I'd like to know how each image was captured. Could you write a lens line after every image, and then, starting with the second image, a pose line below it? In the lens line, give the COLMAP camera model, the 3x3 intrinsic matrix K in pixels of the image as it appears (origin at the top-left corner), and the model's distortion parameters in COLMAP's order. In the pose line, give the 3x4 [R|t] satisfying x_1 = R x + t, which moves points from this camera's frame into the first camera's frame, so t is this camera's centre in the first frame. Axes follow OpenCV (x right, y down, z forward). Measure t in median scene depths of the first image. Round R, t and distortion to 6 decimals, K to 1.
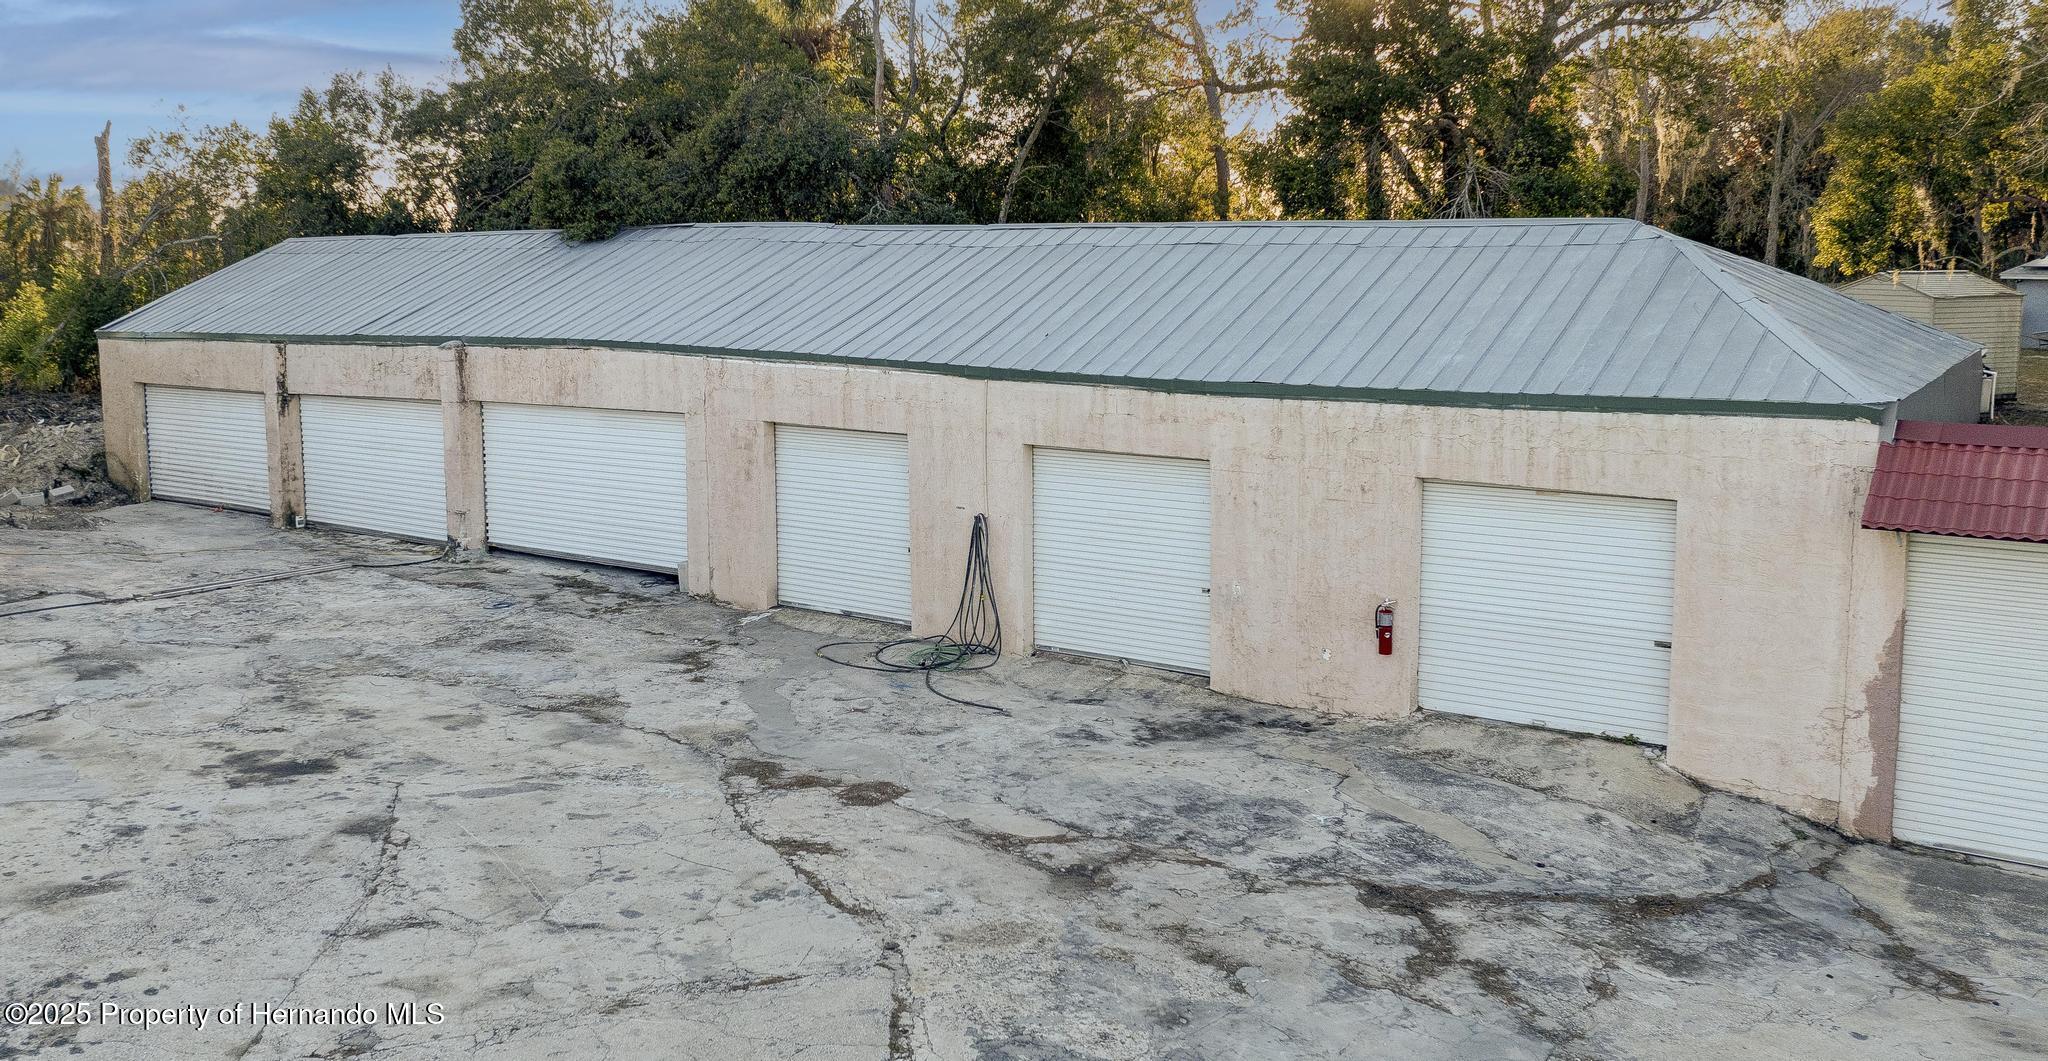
lens RADIAL K [[1701.6, 0, 899.6], [0, 1701.6, 448.1], [0, 0, 1]] dist [-0.042991, -0.003886]
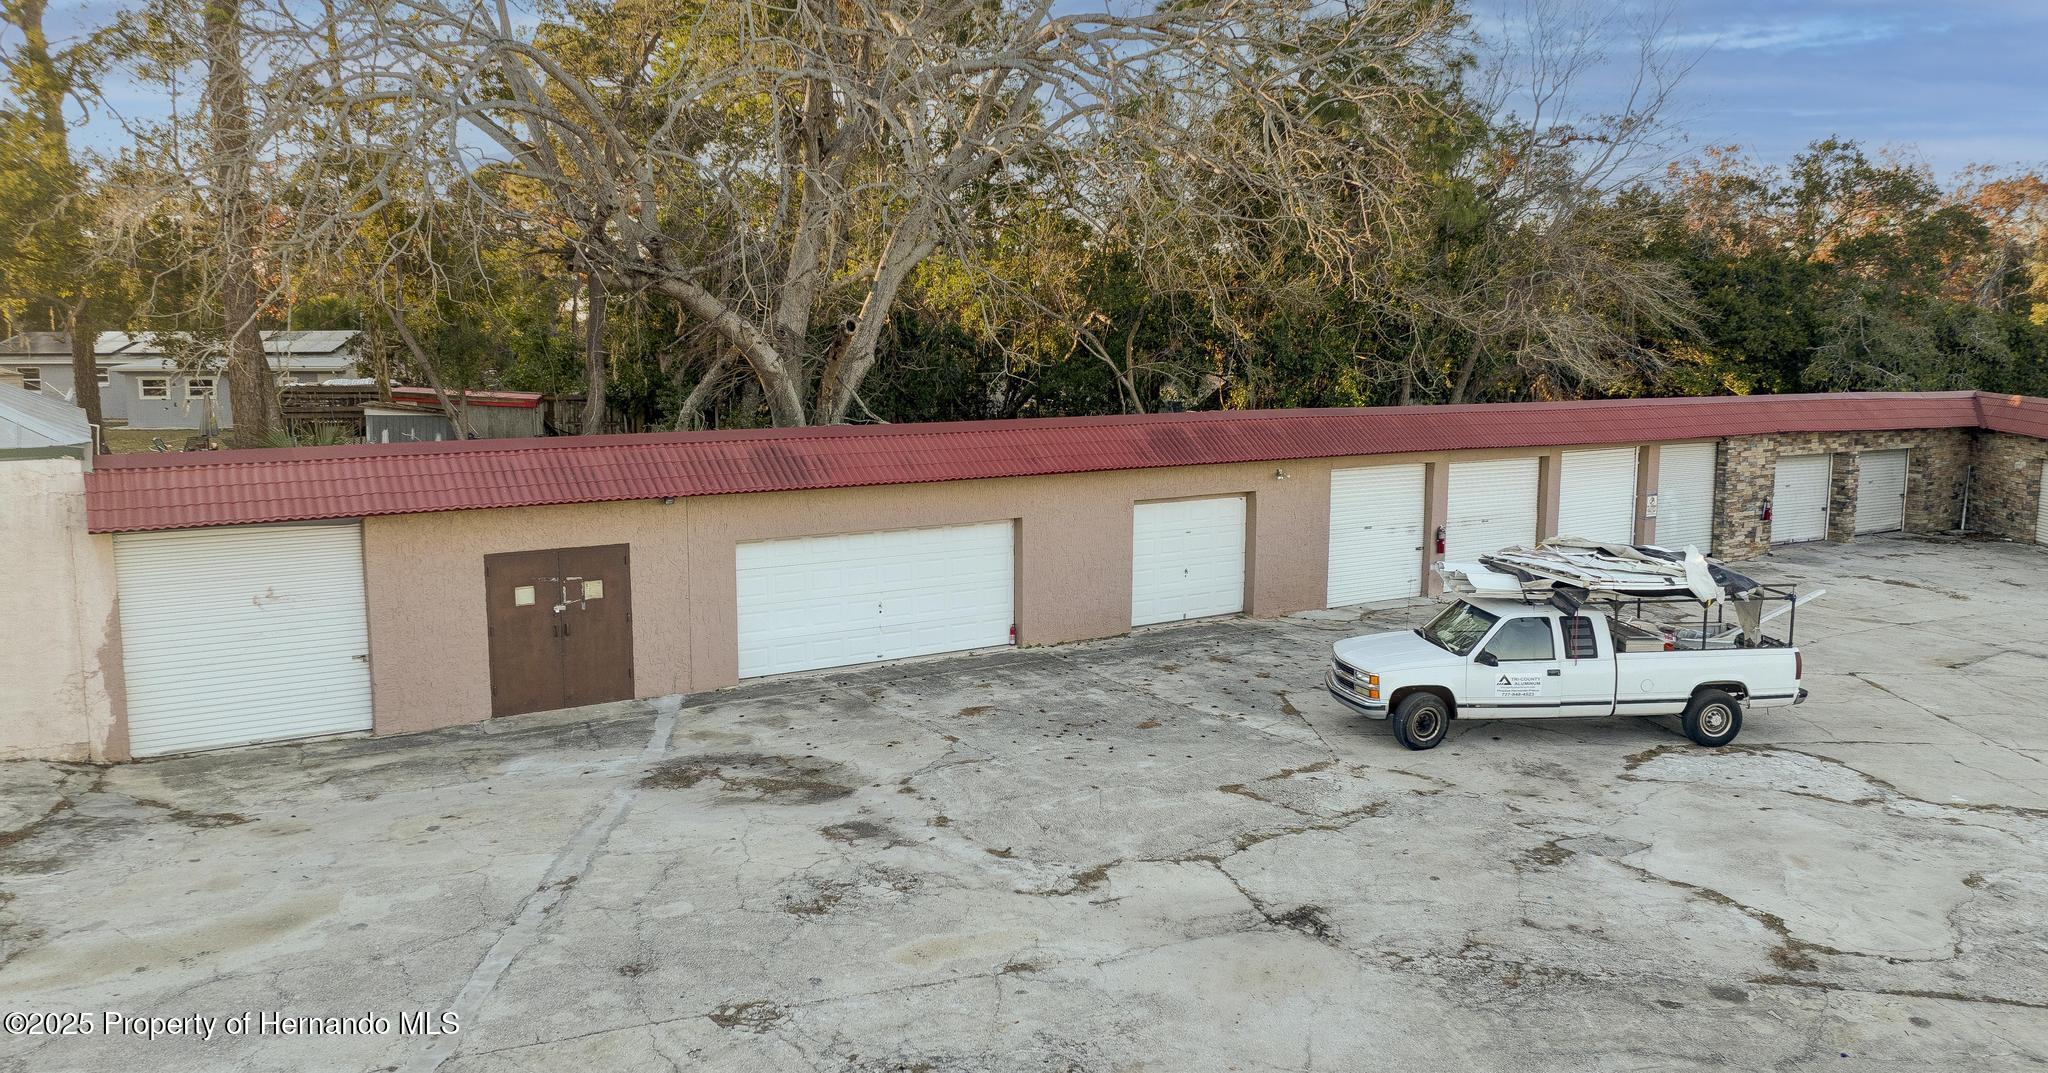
lens RADIAL K [[1481.4, 0, 1027.9], [0, 1481.4, 513.0], [0, 0, 1]] dist [-0.027151, 0.003392]
pose [[0.321808, -0.102283, 0.941264, -0.194815], [0.104045, 0.991947, 0.072219, 0.015354], [-0.941071, 0.074693, 0.329859, -0.075995]]
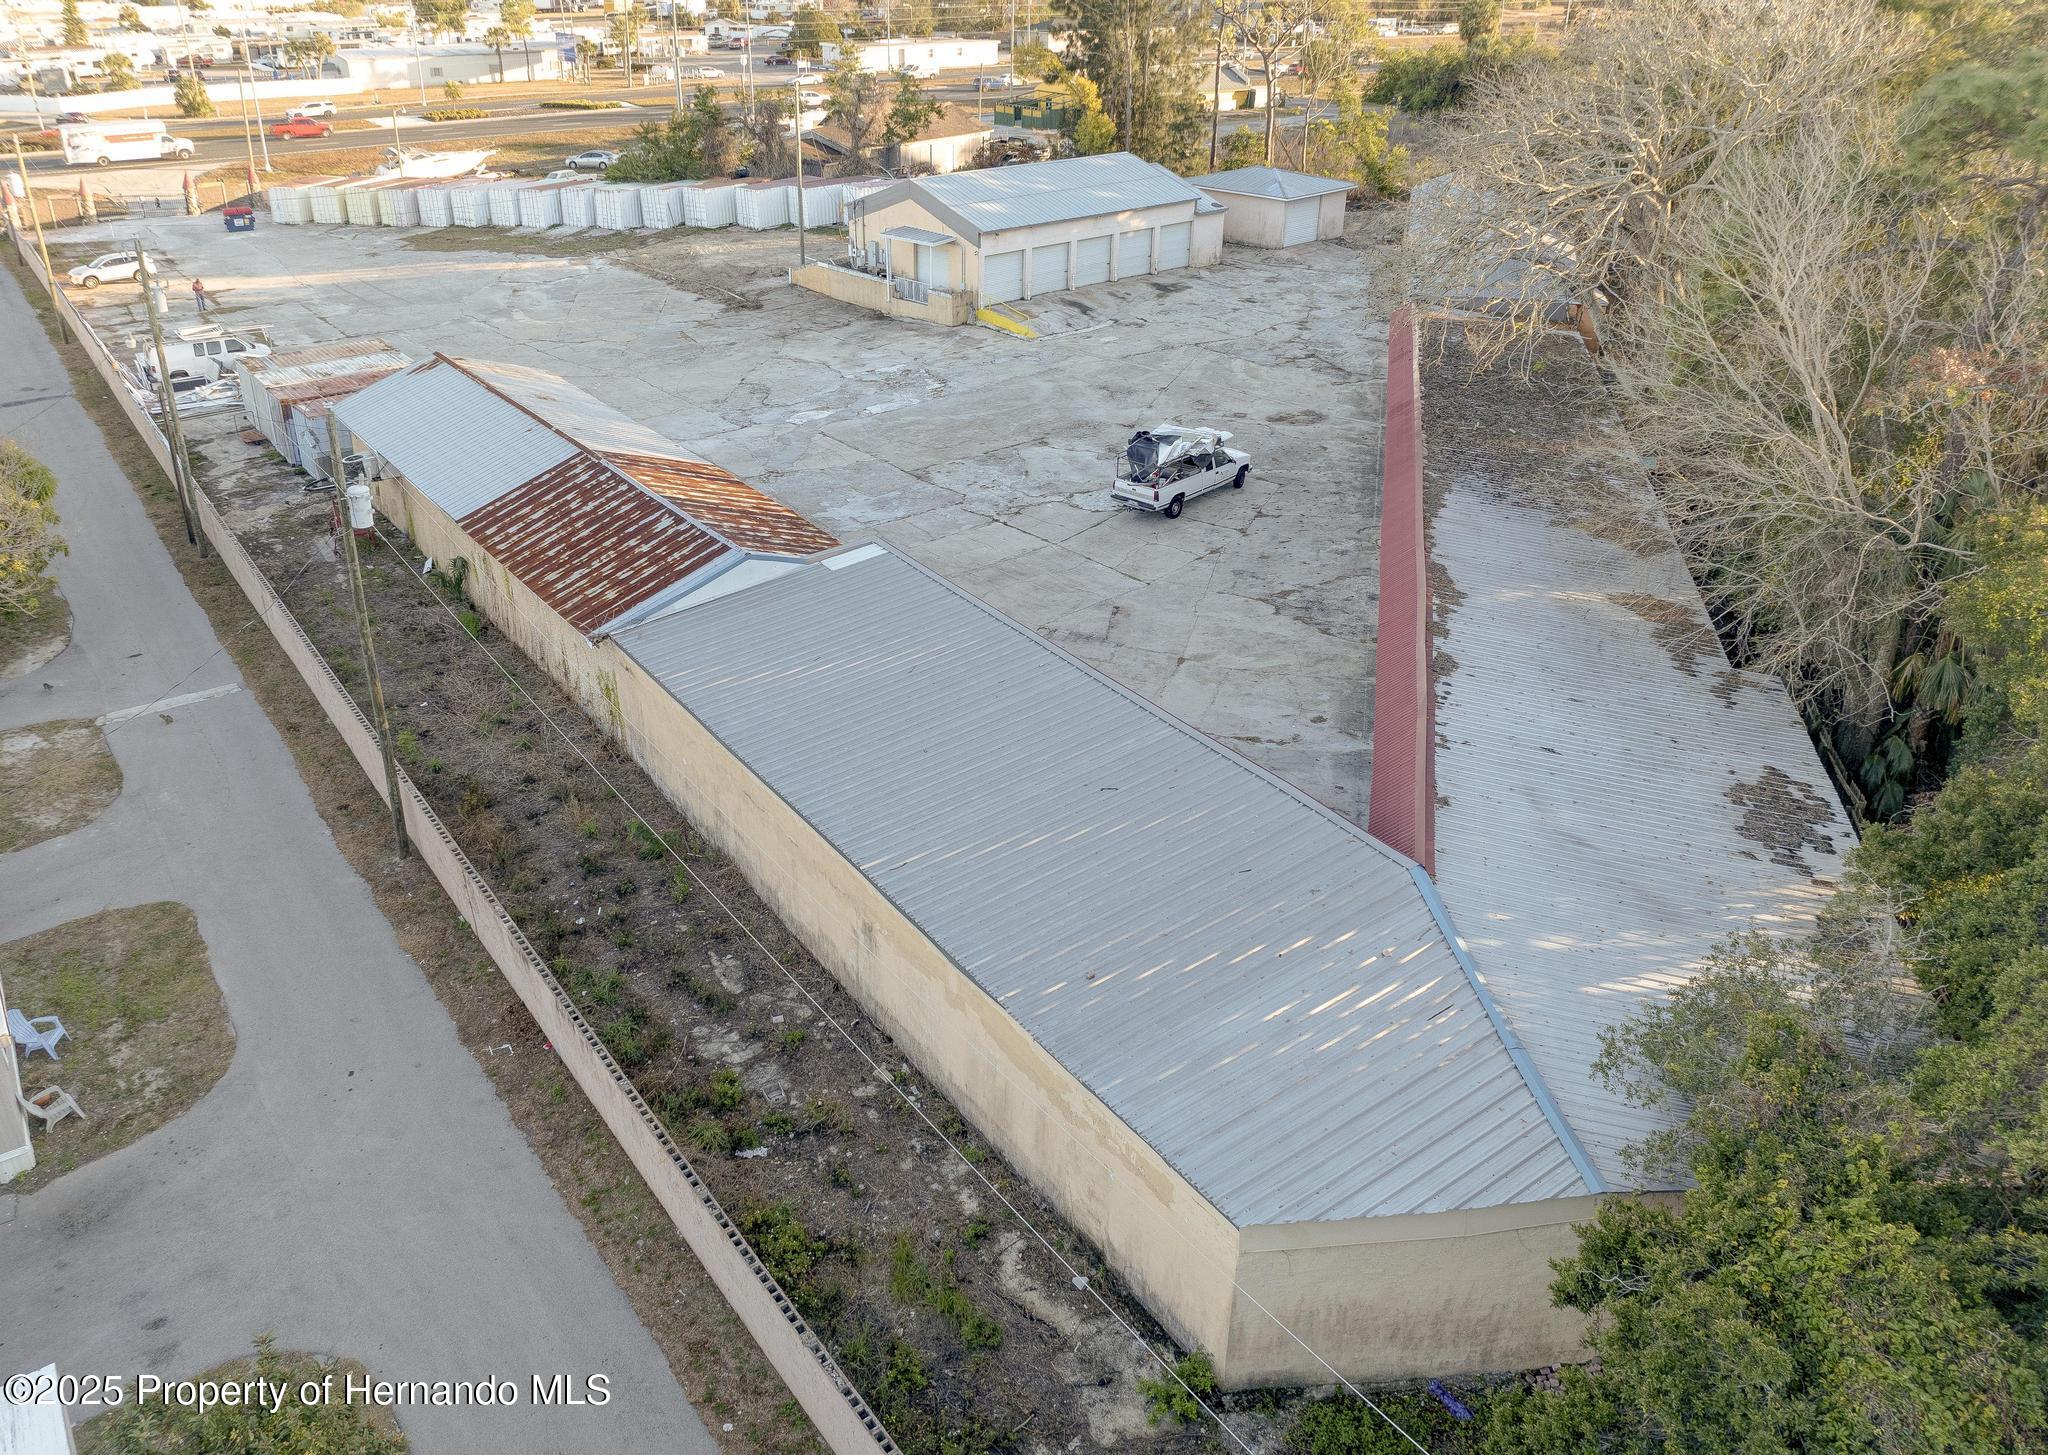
lens RADIAL K [[1485.6, 0, 974.2], [0, 1485.6, 626.1], [0, 0, 1]] dist [-0.023517, -0.019821]
pose [[0.404698, 0.403349, -0.820688, 2.672685], [-0.114348, 0.912743, 0.392204, -0.465108], [0.907273, -0.064880, 0.415507, -1.384917]]
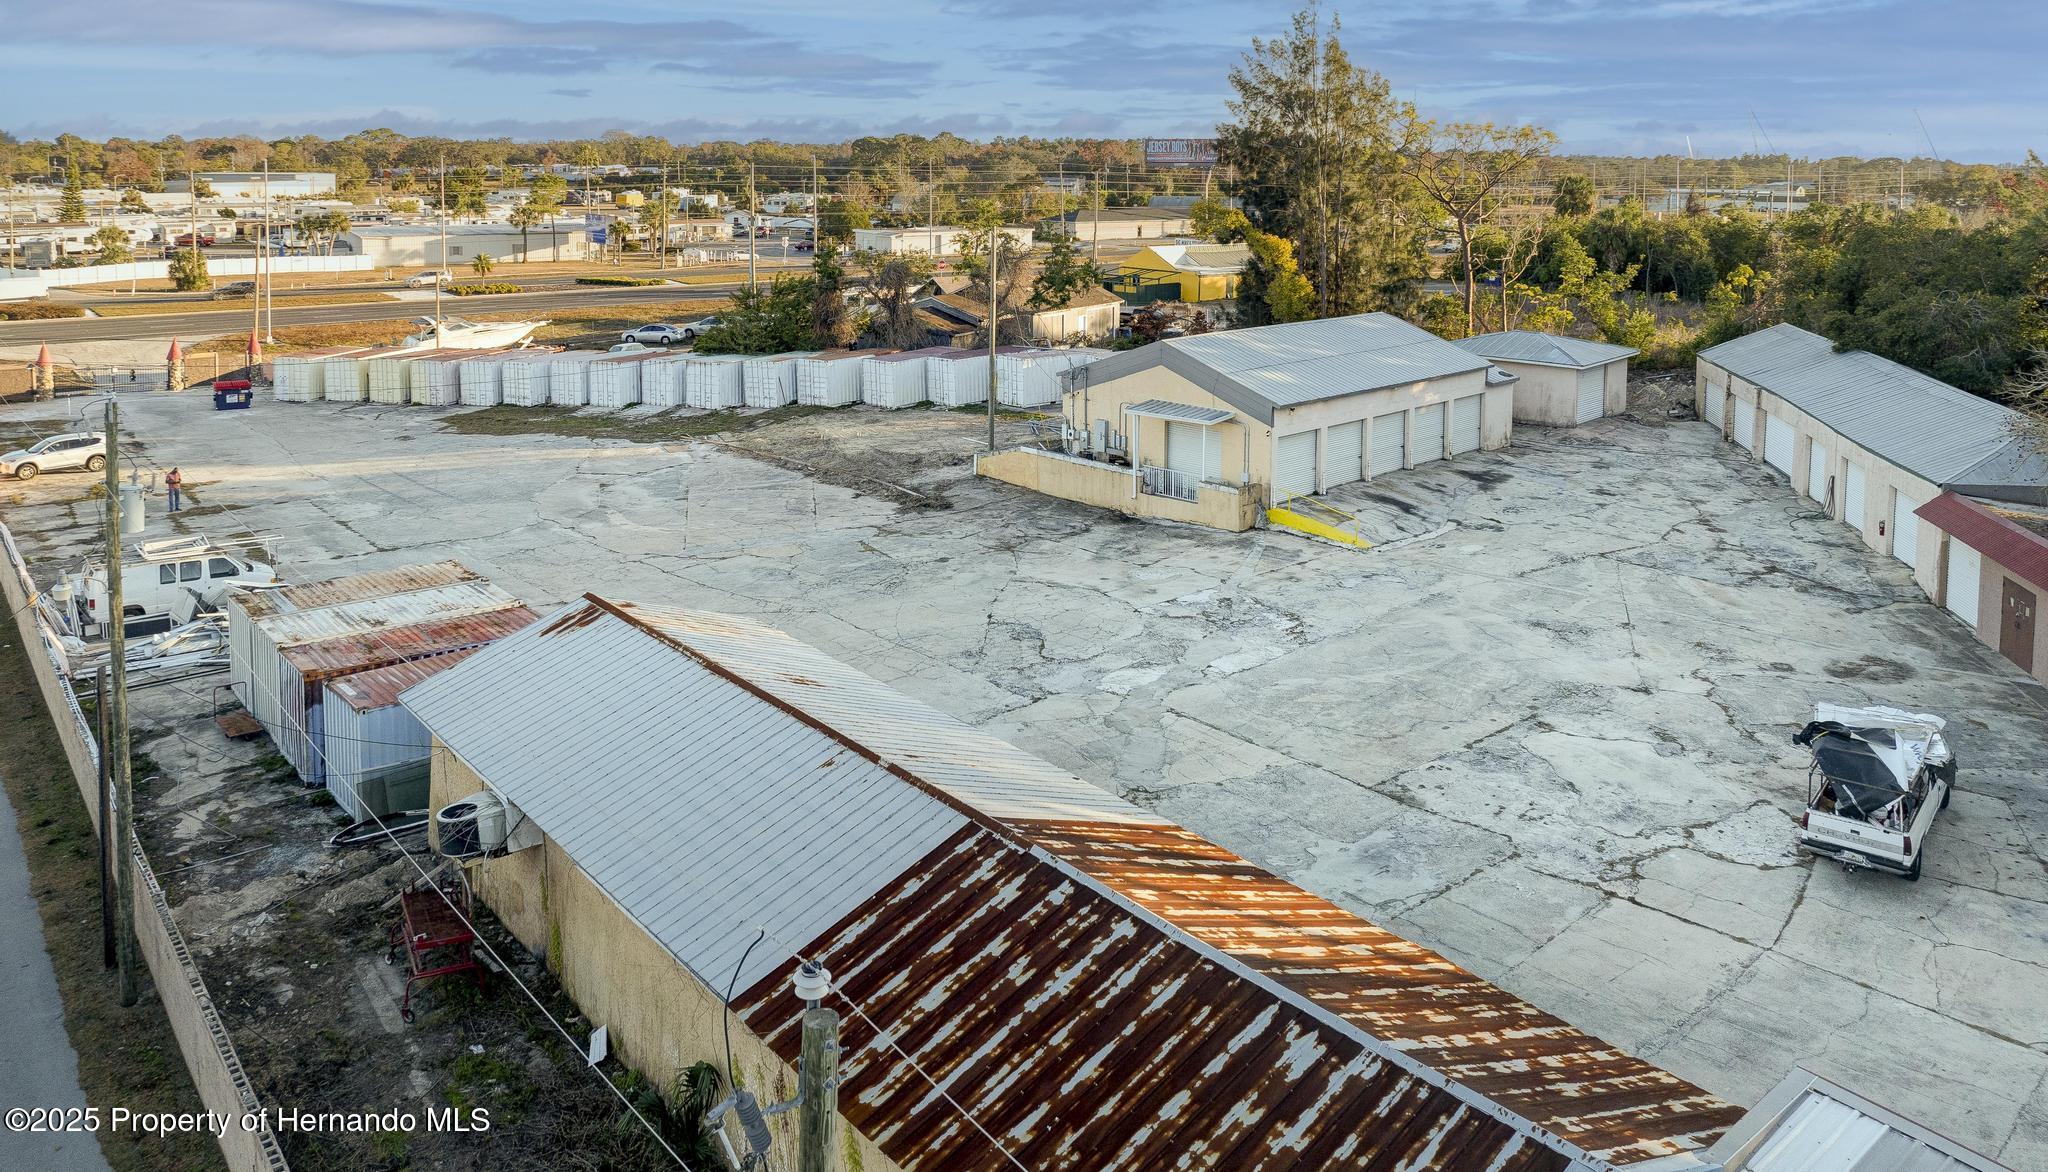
lens RADIAL K [[1475.2, 0, 1025.3], [0, 1475.2, 262.9], [0, 0, 1]] dist [-0.022410, -0.010884]
pose [[0.460104, 0.084452, -0.883839, 1.567084], [-0.118824, 0.992368, 0.032966, -0.239762], [0.879878, 0.089853, 0.466628, -1.476505]]
